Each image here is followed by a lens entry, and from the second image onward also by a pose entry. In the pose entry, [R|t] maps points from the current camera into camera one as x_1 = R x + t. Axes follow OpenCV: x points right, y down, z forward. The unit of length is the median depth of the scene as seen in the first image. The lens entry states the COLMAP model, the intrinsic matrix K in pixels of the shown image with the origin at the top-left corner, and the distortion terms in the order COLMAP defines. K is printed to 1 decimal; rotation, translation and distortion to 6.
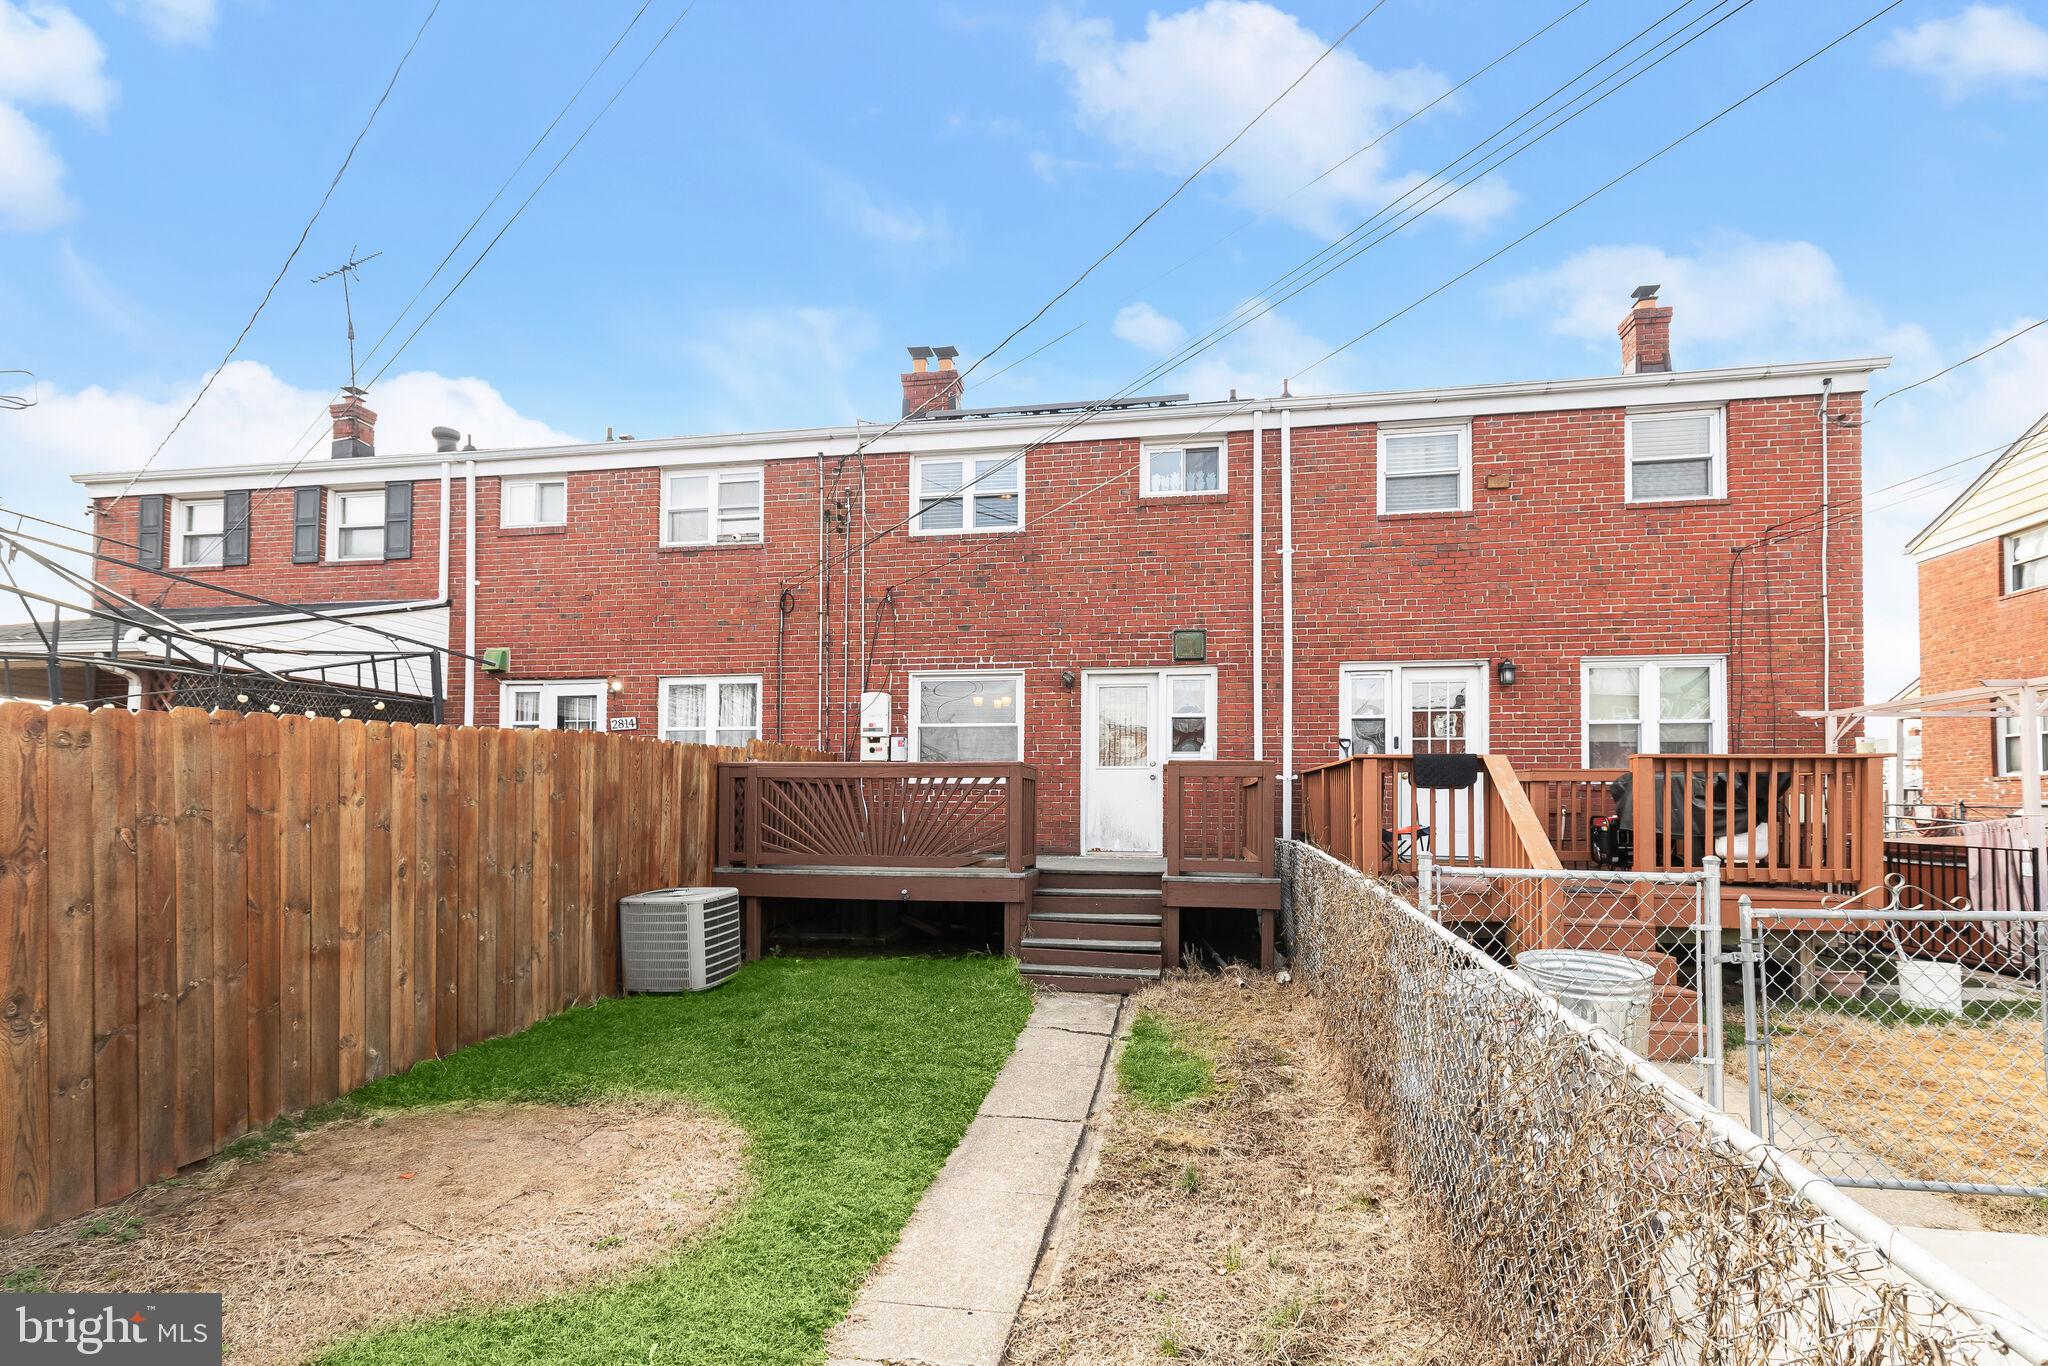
lens RADIAL K [[930.8, 0, 1023.6], [0, 930.8, 665.8], [0, 0, 1]] dist [0.002987, 0.000031]
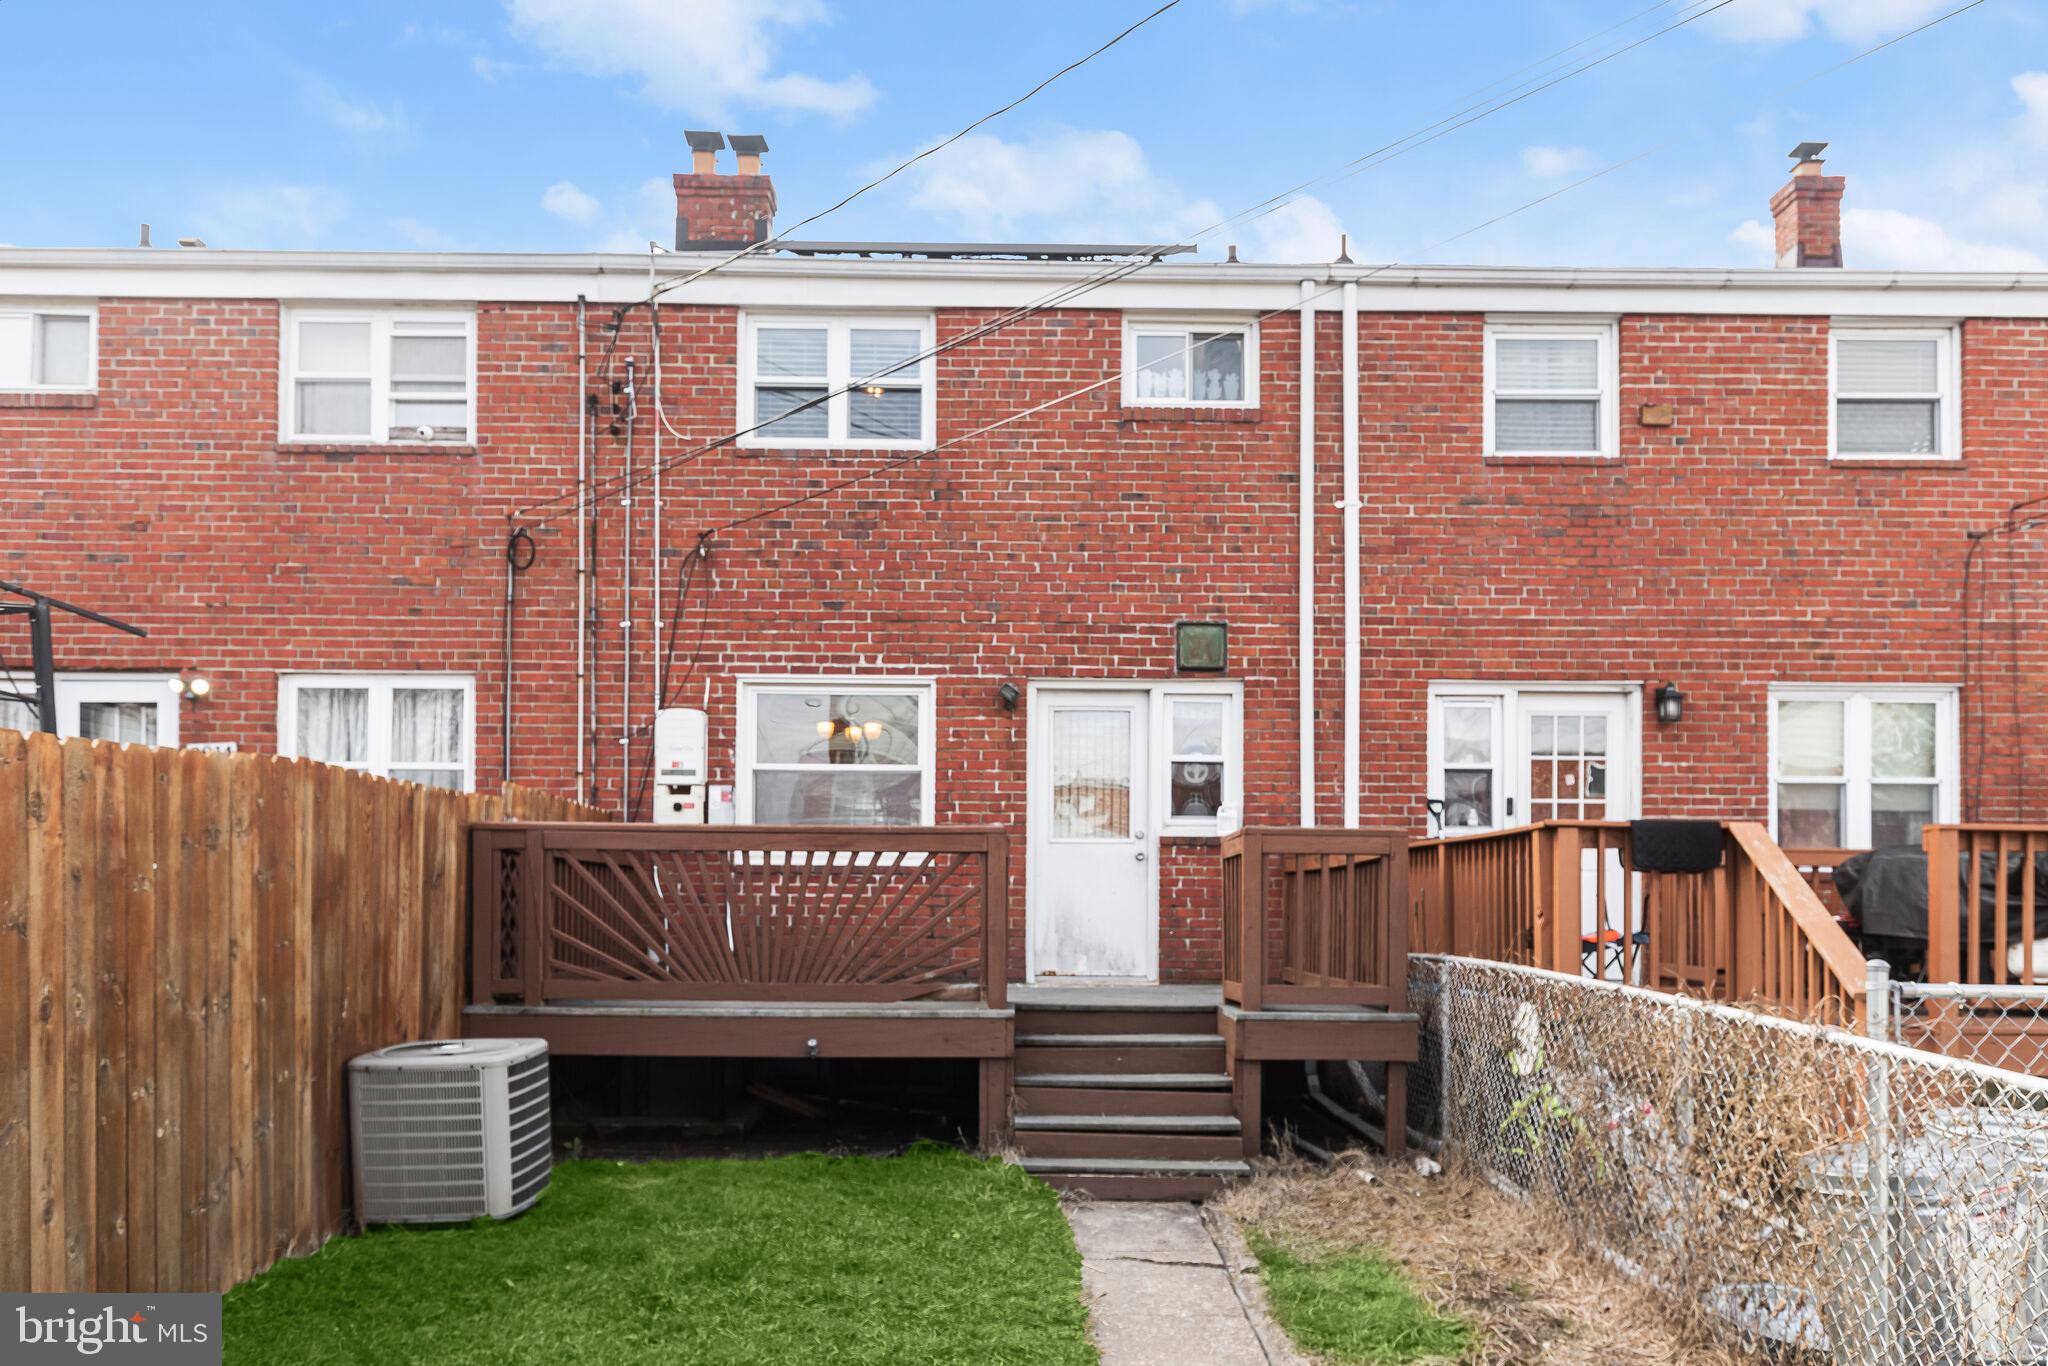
lens RADIAL K [[1511.9, 0, 1024.5], [0, 1511.9, 695.5], [0, 0, 1]] dist [-0.001748, -0.000205]
pose [[0.983485, 0.027148, 0.178940, -0.123052], [-0.028760, 0.999566, 0.006417, 0.007952], [-0.178688, -0.011457, 0.983839, 0.020938]]
